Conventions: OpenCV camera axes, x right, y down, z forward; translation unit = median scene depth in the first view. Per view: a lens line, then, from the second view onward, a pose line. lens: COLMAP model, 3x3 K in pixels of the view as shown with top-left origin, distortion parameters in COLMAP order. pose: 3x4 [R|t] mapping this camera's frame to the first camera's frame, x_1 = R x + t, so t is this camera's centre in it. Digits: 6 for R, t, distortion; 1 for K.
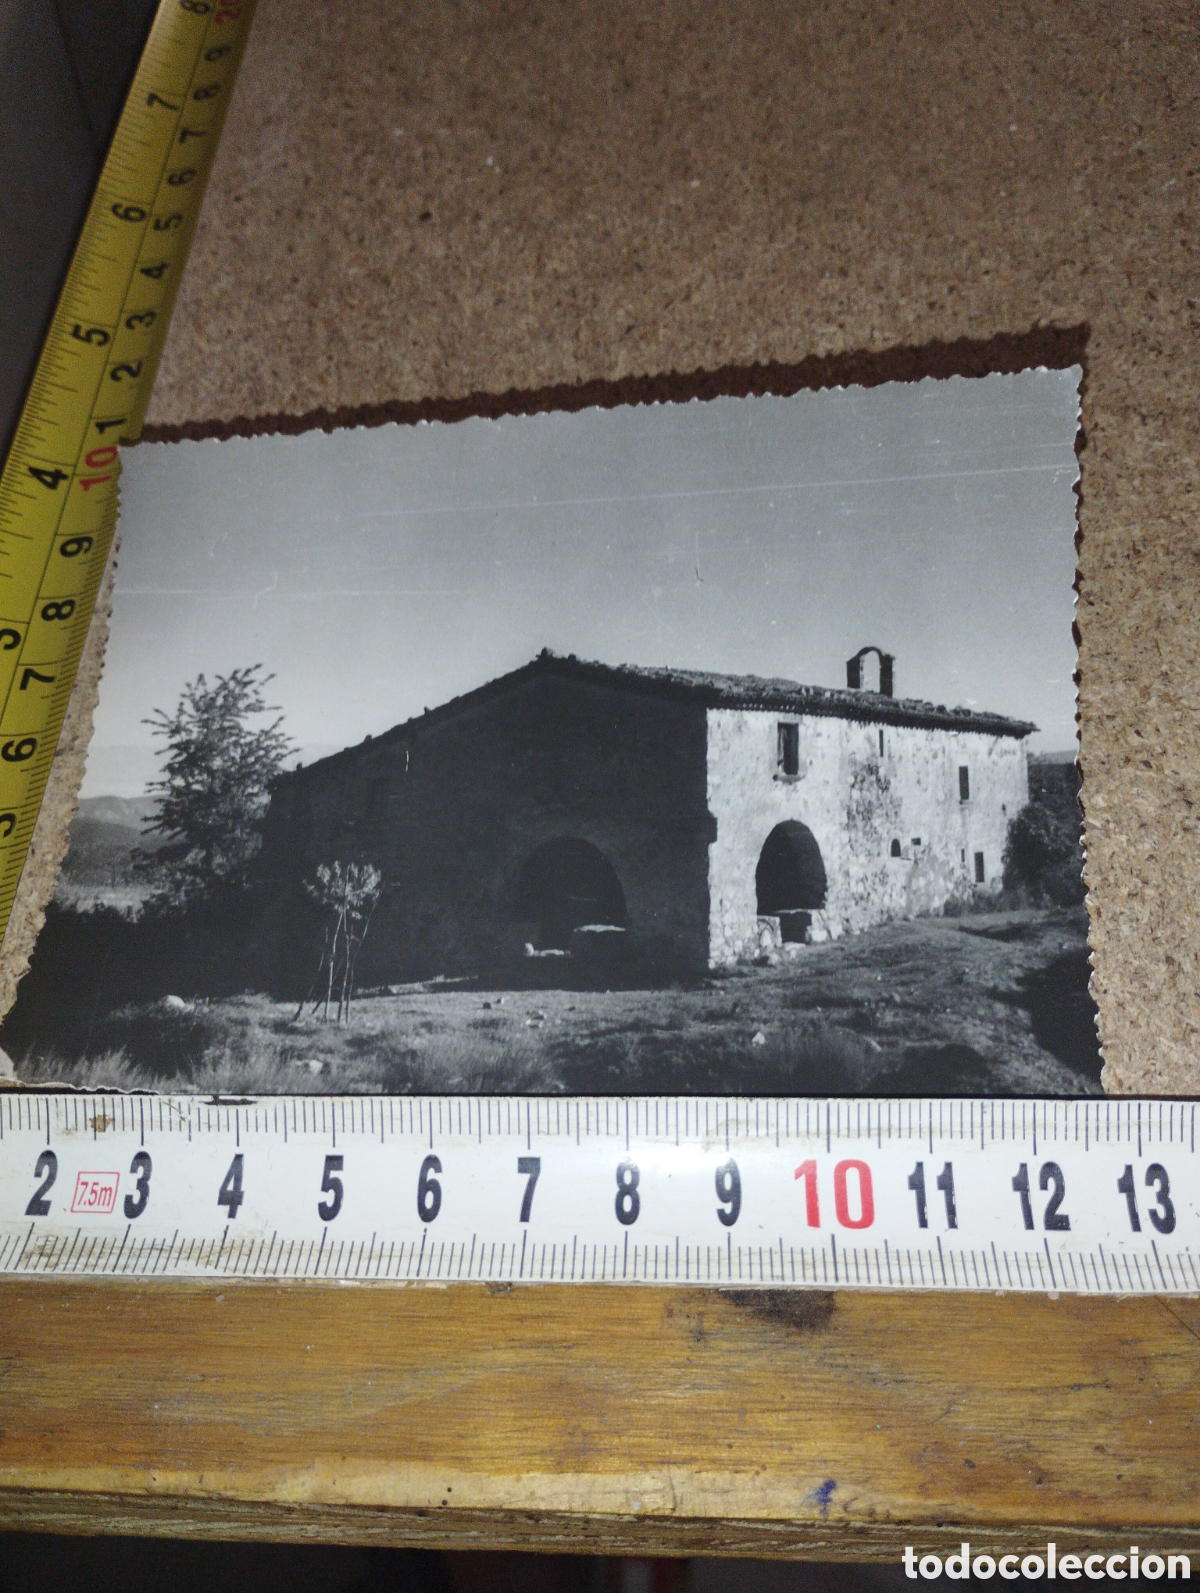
lens RADIAL K [[1392.2, 0, 590.7], [0, 1392.2, 790.9], [0, 0, 1]] dist [0.070090, -0.165204]
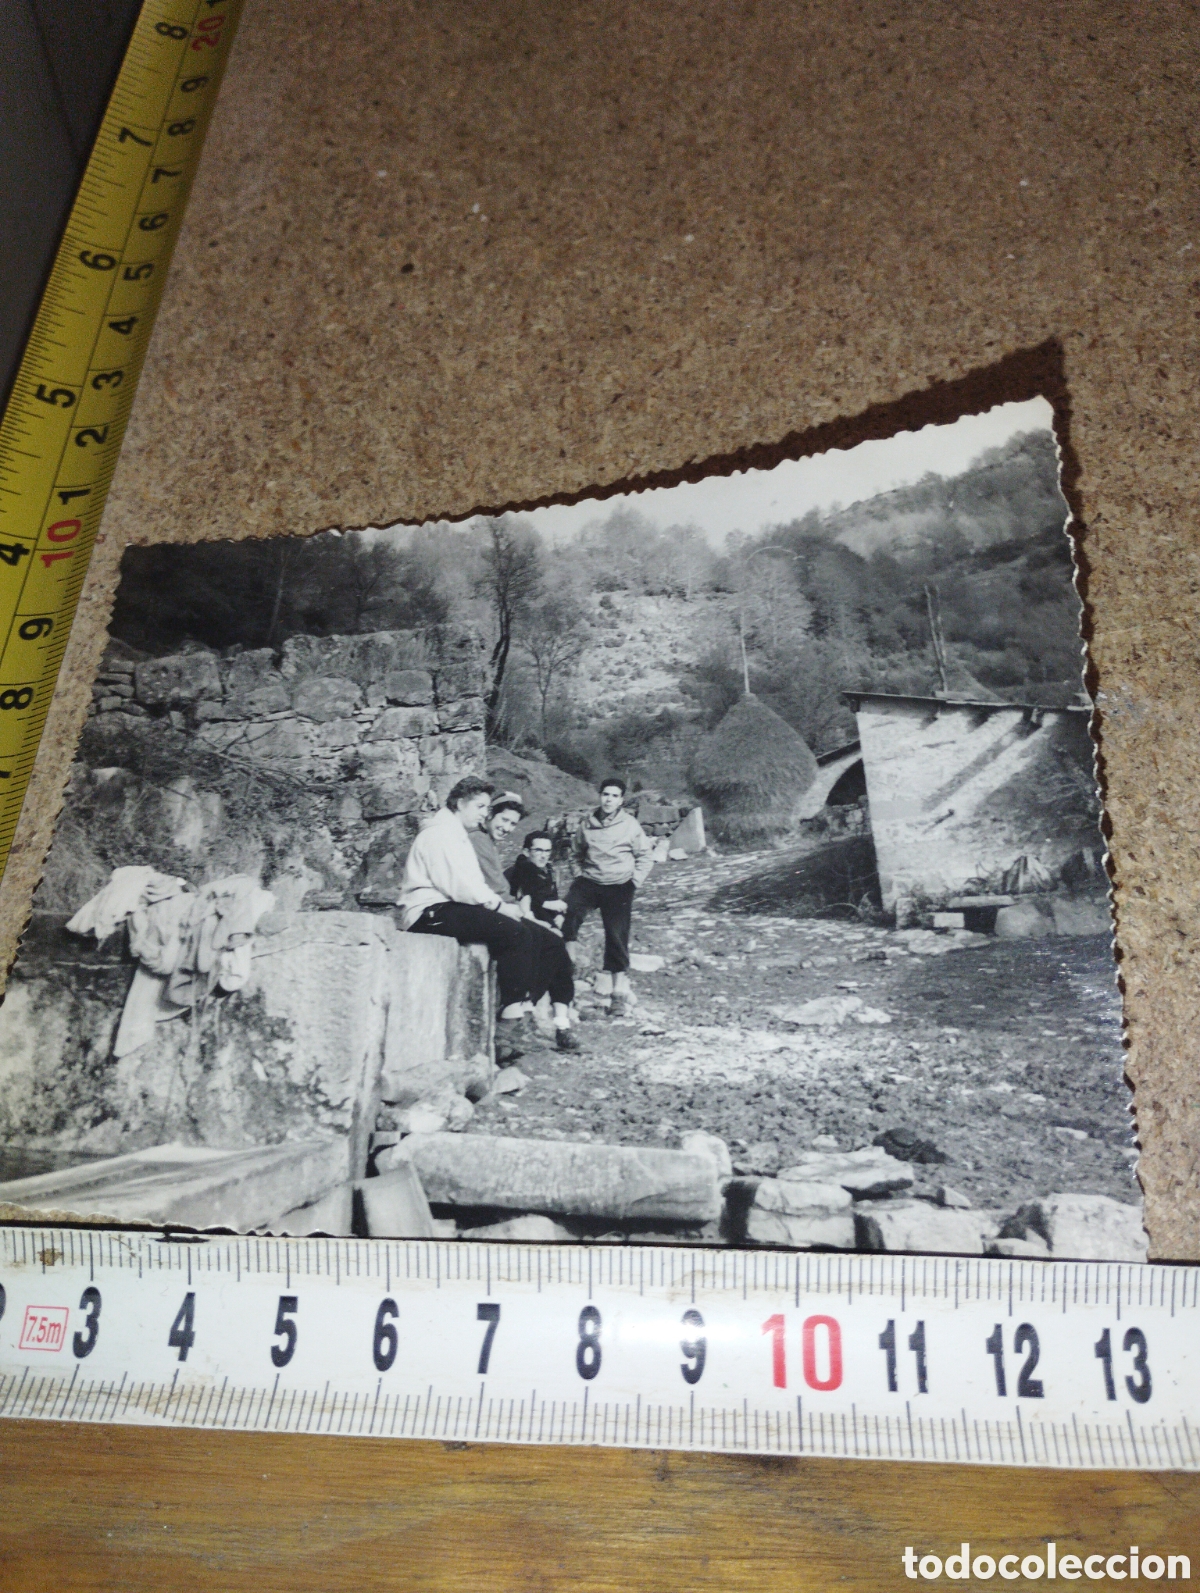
lens RADIAL K [[1392.2, 0, 594.6], [0, 1392.2, 804.4], [0, 0, 1]] dist [0.070090, -0.165204]
pose [[0.999894, 0.014279, -0.002678, 0.023012], [-0.014173, 0.999245, 0.036183, -0.102605], [0.003192, -0.036141, 0.999342, 0.037309]]
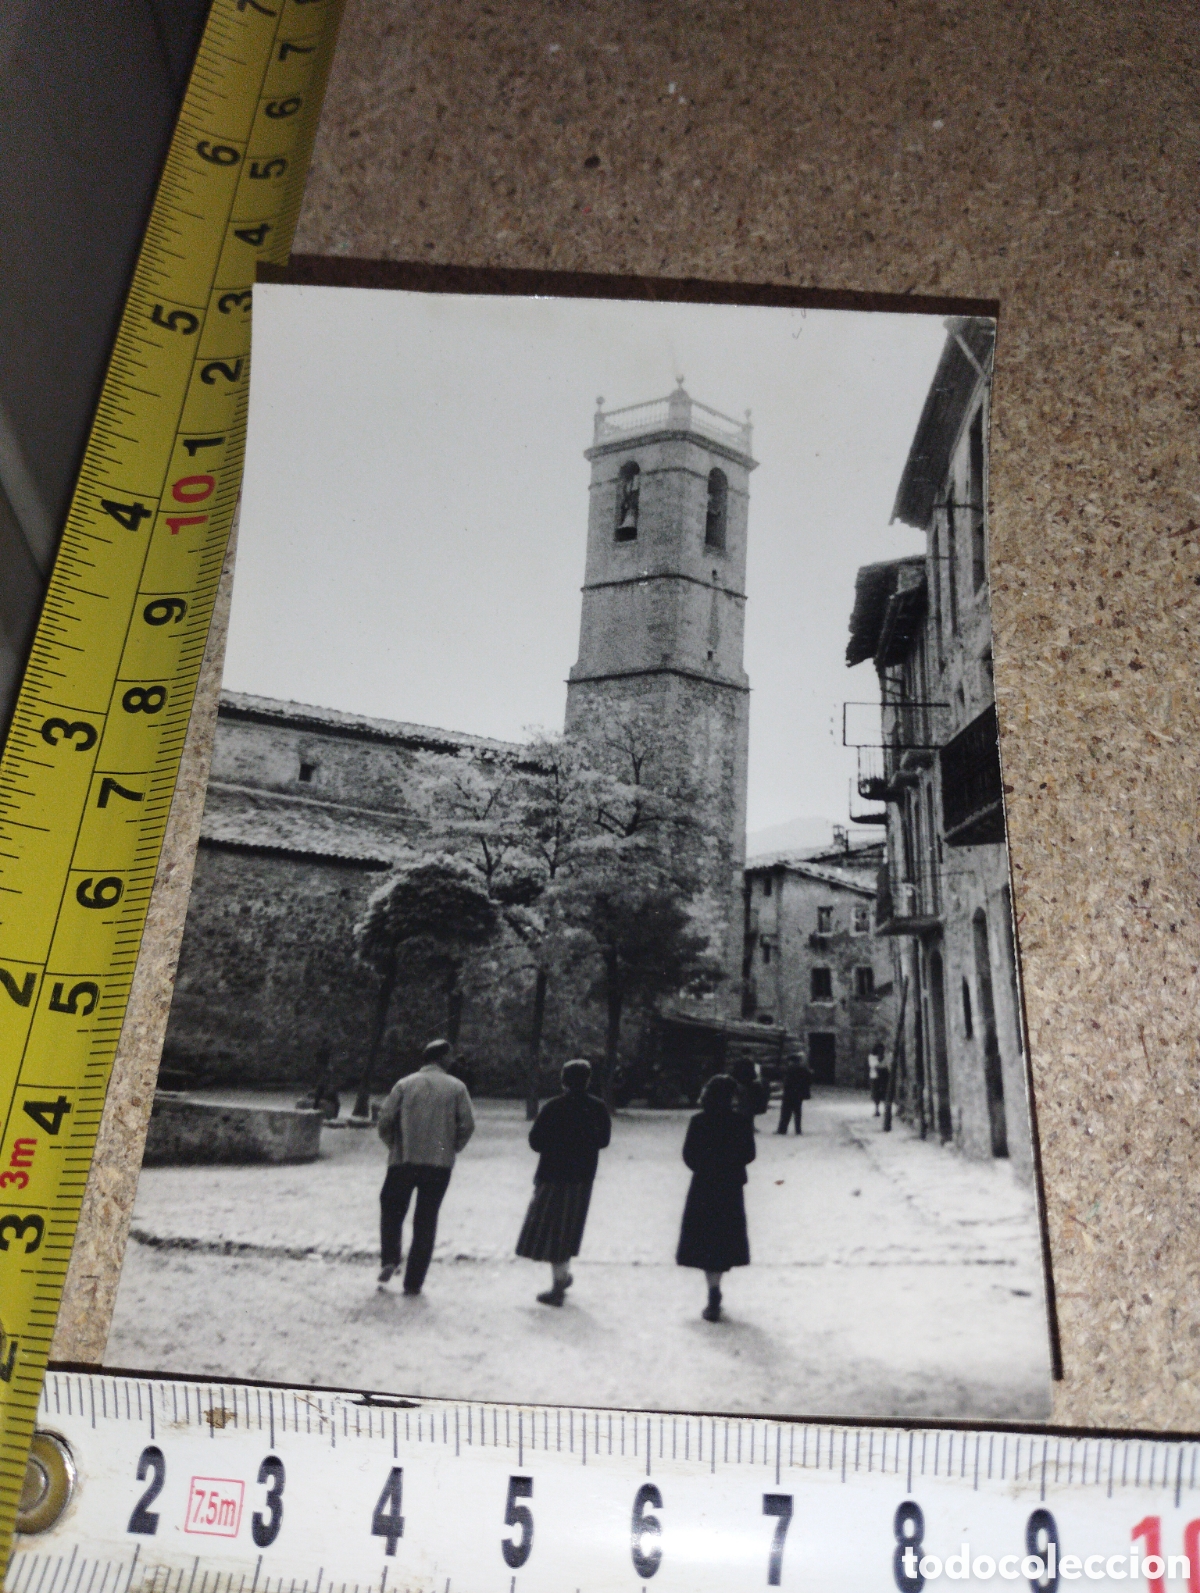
lens RADIAL K [[1392.2, 0, 602.7], [0, 1392.2, 803.3], [0, 0, 1]] dist [0.070090, -0.165204]
pose [[0.999544, 0.020803, -0.021904, -0.111927], [-0.018761, 0.995798, 0.089639, -0.154718], [0.023677, -0.089188, 0.995733, 0.230867]]
